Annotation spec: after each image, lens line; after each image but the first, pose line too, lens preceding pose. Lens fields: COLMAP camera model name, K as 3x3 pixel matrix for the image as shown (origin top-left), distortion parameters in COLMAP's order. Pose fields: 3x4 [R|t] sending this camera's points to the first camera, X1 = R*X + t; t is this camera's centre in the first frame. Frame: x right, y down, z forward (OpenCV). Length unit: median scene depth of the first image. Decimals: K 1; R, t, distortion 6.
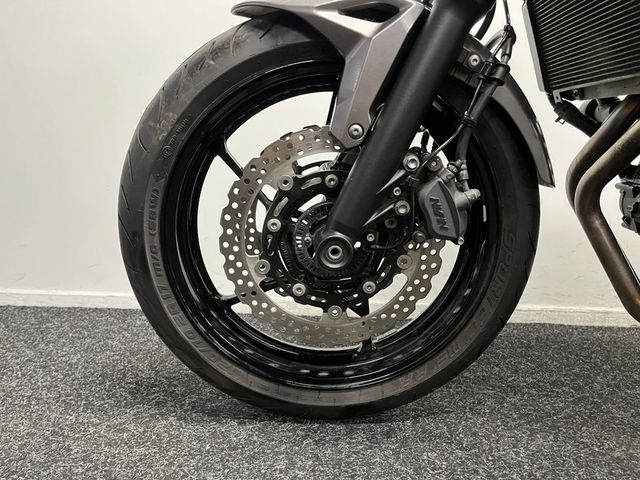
lens RADIAL K [[494.4, 0, 318.2], [0, 494.4, 235.9], [0, 0, 1]] dist [0.041052, 0.000078]
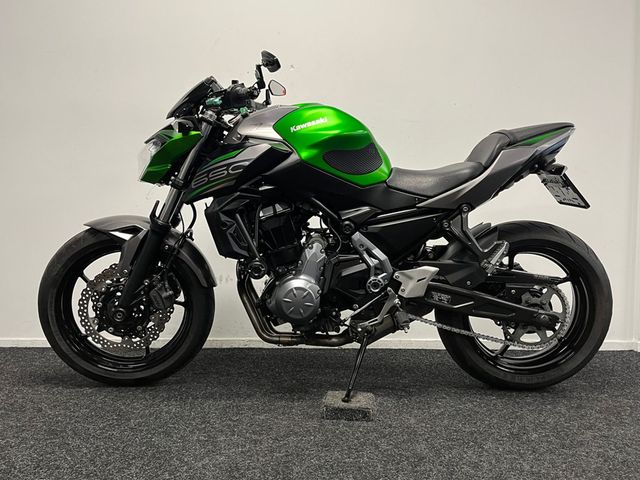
lens RADIAL K [[539.5, 0, 321.5], [0, 539.5, 244.8], [0, 0, 1]] dist [-0.003140, -0.004306]
pose [[0.995517, -0.013587, 0.093597, 0.787057], [0.020669, 0.996961, -0.075115, -0.097452], [-0.092292, 0.076713, 0.992773, -1.888521]]
